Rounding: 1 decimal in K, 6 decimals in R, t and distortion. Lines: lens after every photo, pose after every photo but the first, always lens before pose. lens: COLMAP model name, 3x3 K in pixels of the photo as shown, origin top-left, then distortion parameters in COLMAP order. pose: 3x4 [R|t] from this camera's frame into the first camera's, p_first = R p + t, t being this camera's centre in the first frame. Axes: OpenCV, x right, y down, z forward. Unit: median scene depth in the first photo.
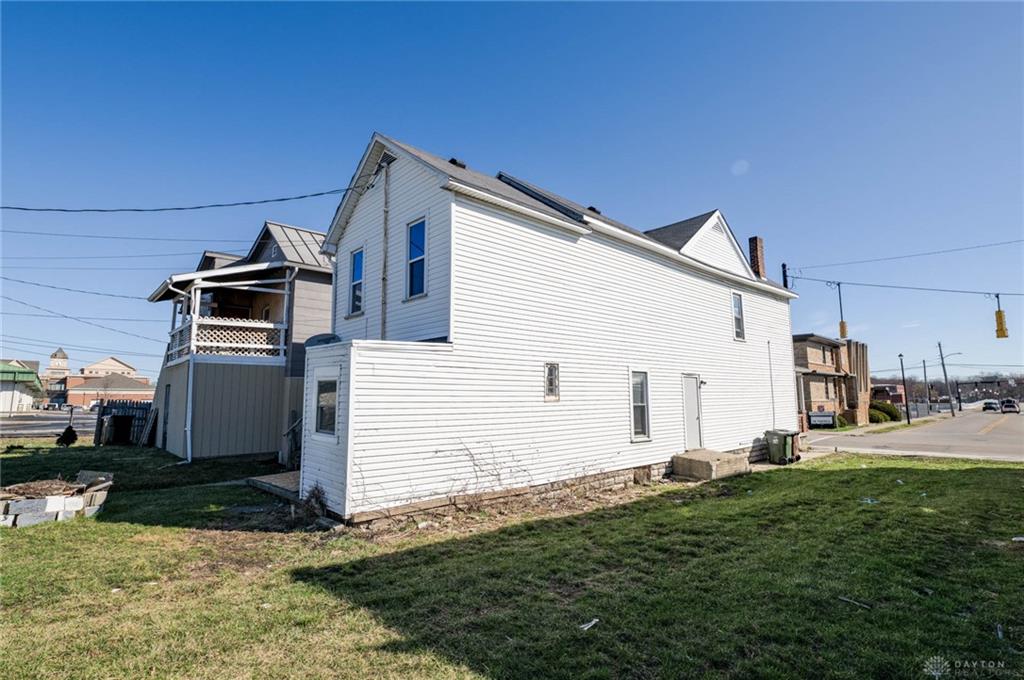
lens RADIAL K [[503.0, 0, 511.9], [0, 503.0, 335.9], [0, 0, 1]] dist [-0.011448, -0.000151]
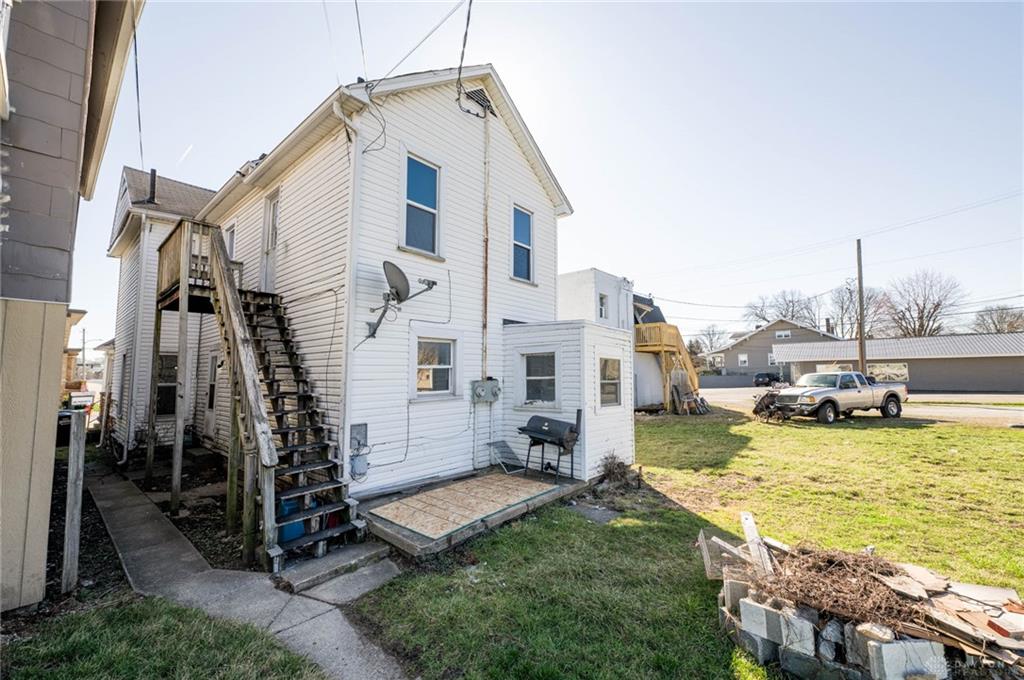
lens RADIAL K [[399.8, 0, 508.8], [0, 399.8, 337.9], [0, 0, 1]] dist [-0.000674, -0.000250]
pose [[-0.107786, 0.101498, 0.988979, -0.707004], [-0.118407, 0.986384, -0.114137, 0.100006], [-0.987098, -0.129405, -0.094300, 0.767414]]
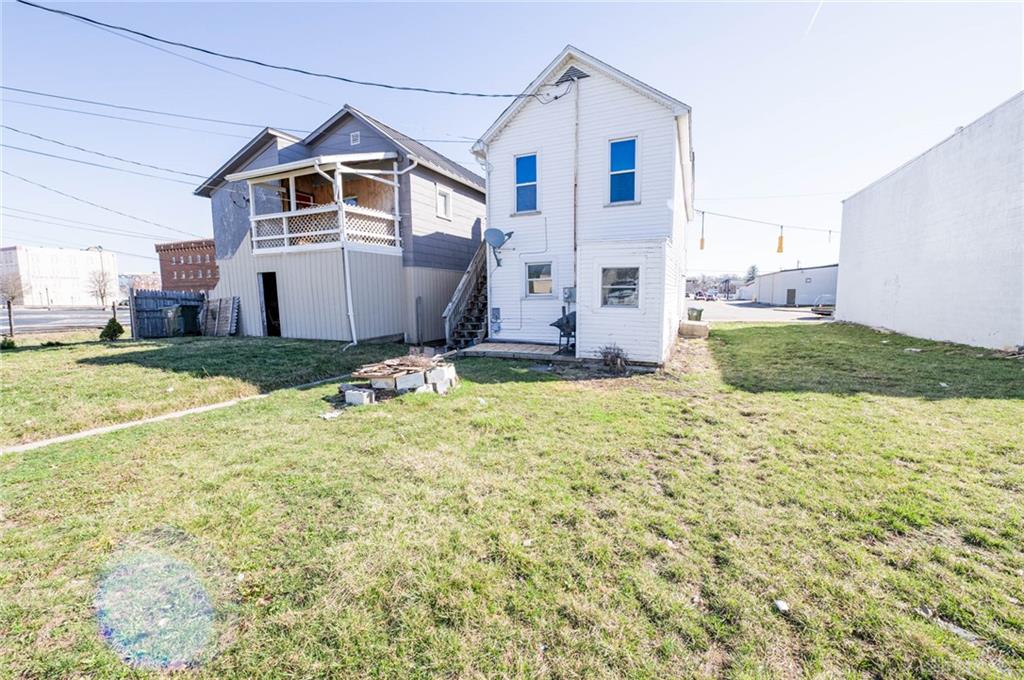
lens RADIAL K [[409.9, 0, 508.0], [0, 409.9, 334.8], [0, 0, 1]] dist [-0.000606, -0.000053]
pose [[0.918619, -0.044620, 0.392618, -0.614026], [-0.045266, 0.975180, 0.216738, 0.023619], [-0.392544, -0.216872, 0.893799, 0.080150]]
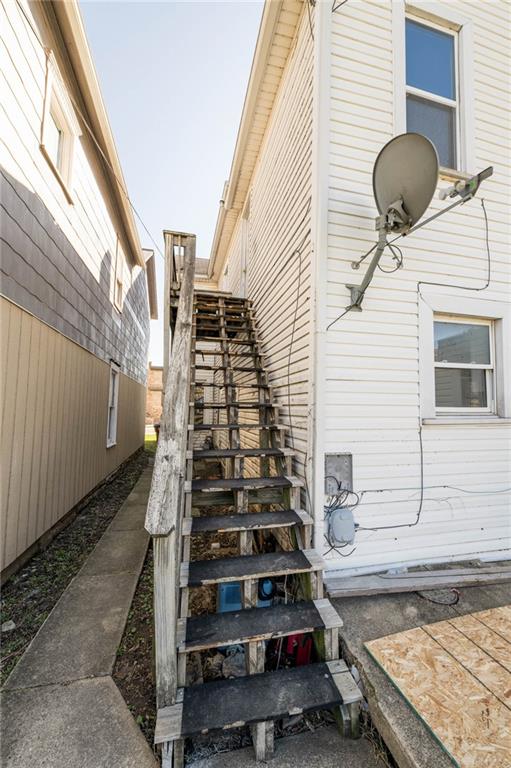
lens RADIAL K [[307.4, 0, 259.3], [0, 307.4, 385.6], [0, 0, 1]] dist [-0.000606, -0.000053]
pose [[0.473555, 0.079476, 0.877171, -0.478768], [-0.133878, 0.990843, -0.017499, 0.125718], [-0.870530, -0.109147, 0.479859, 0.822700]]
